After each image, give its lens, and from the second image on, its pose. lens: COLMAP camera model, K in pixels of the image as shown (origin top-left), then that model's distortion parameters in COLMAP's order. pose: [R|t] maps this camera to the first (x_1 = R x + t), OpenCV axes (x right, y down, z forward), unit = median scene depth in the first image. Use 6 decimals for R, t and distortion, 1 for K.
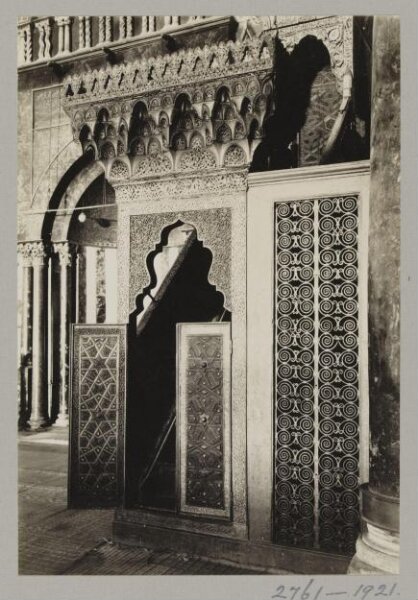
lens RADIAL K [[1728.1, 0, 208.9], [0, 1728.1, 300.2], [0, 0, 1]] dist [0.153187, 0.000000]
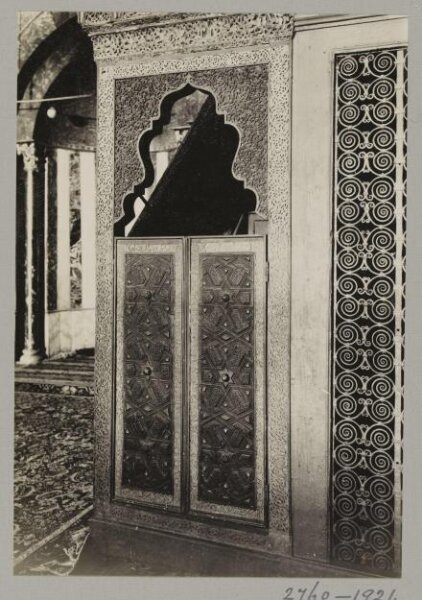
lens RADIAL K [[795.2, 0, 211.6], [0, 795.2, 299.3], [0, 0, 1]] dist [0.064840, 0.000000]
pose [[0.995174, 0.002542, 0.098094, -0.039150], [-0.008944, 0.997853, 0.064886, 0.017794], [-0.097719, -0.065451, 0.993060, 0.689770]]
